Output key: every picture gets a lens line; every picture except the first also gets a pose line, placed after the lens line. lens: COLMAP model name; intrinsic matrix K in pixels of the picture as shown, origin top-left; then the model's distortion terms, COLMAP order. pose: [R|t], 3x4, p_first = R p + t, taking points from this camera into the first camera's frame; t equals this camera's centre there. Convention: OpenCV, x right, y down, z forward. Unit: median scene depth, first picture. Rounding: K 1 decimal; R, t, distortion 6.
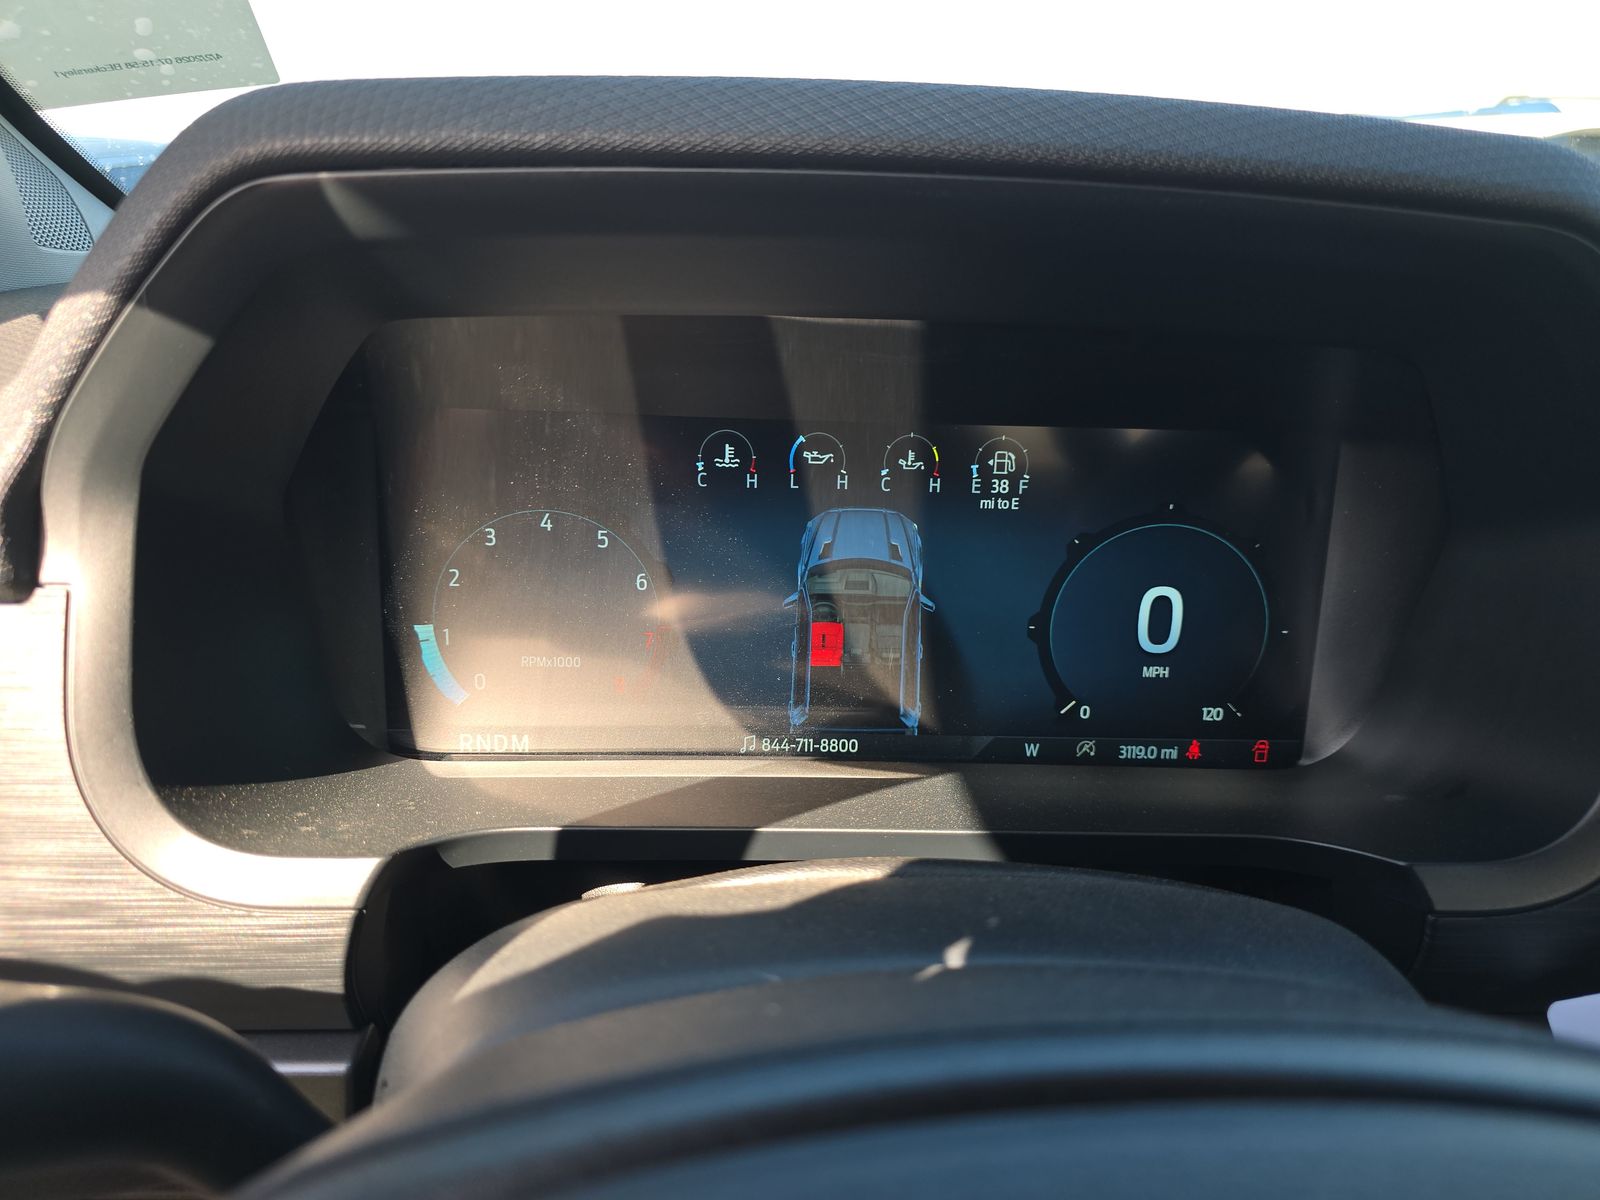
lens RADIAL K [[1055.3, 0, 804.2], [0, 1055.3, 615.2], [0, 0, 1]] dist [0.022429, -0.016988]
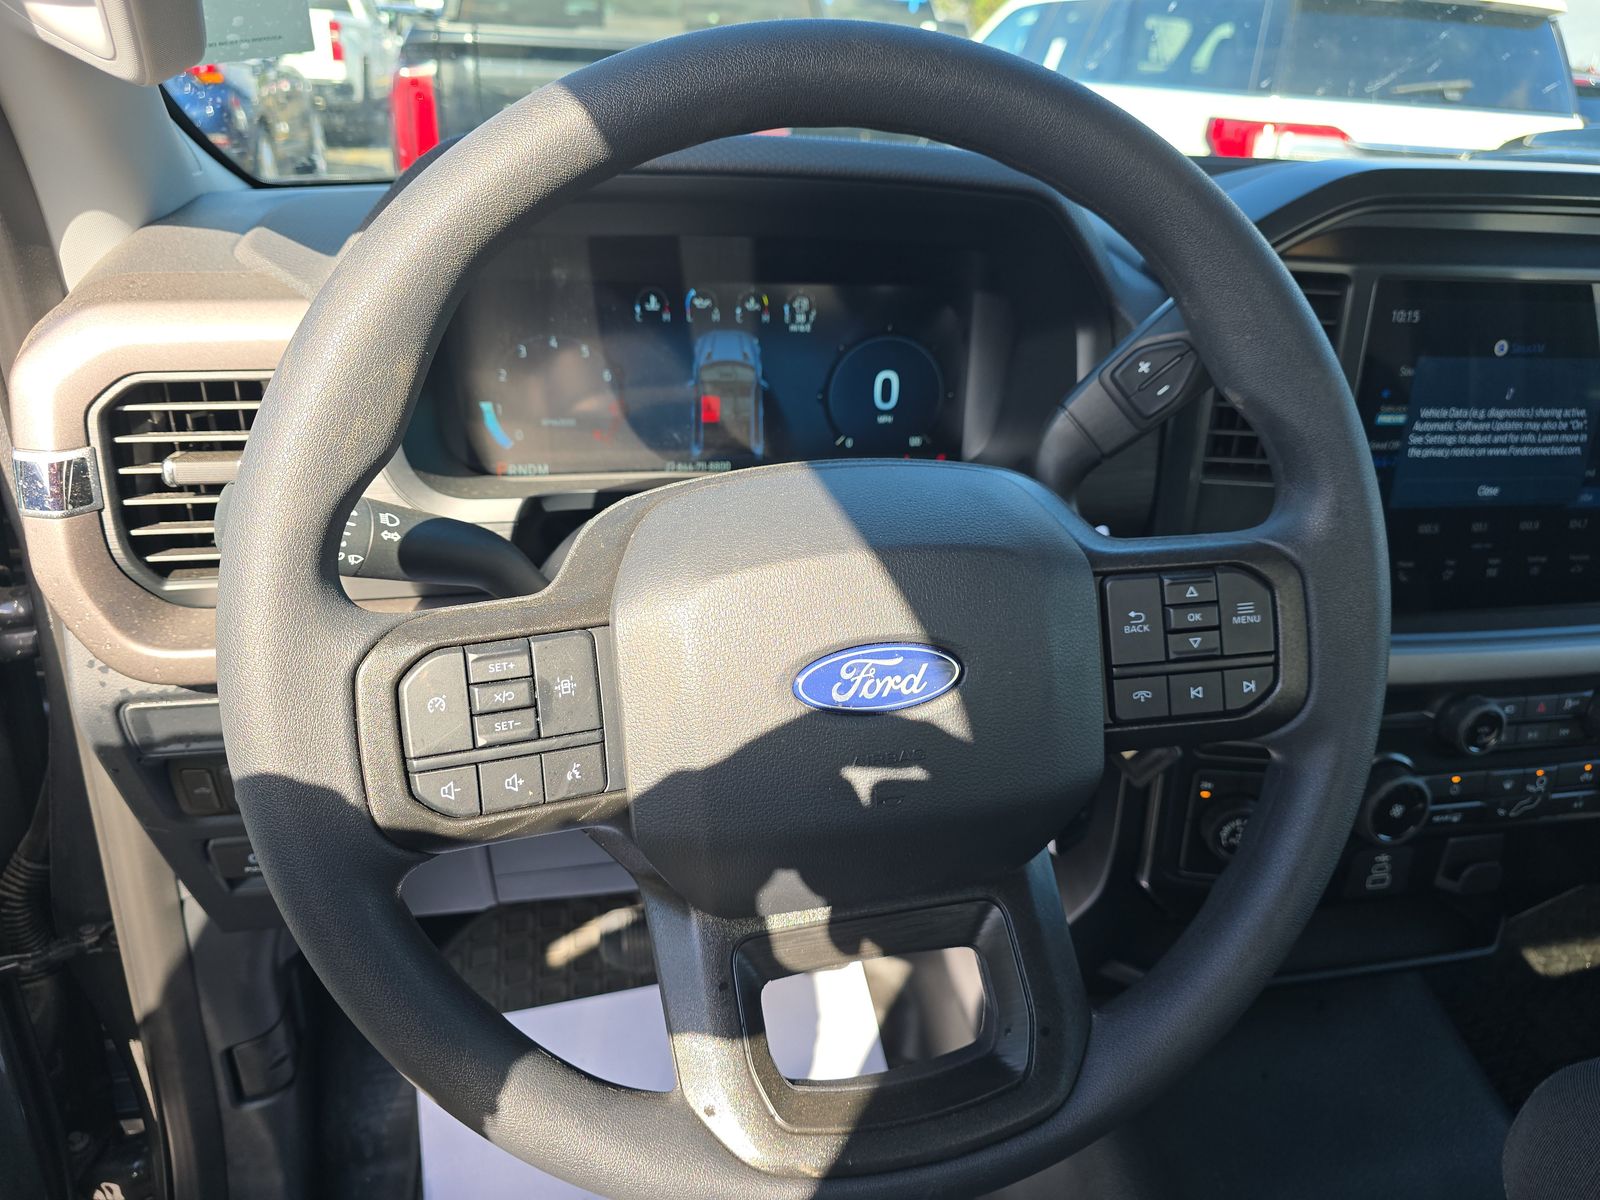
lens RADIAL K [[1055.3, 0, 804.2], [0, 1055.3, 615.2], [0, 0, 1]] dist [0.022429, -0.016988]
pose [[0.979817, -0.068826, 0.187675, -0.190397], [0.044705, 0.990524, 0.129861, 0.153067], [-0.194835, -0.118850, 0.973609, -0.864958]]
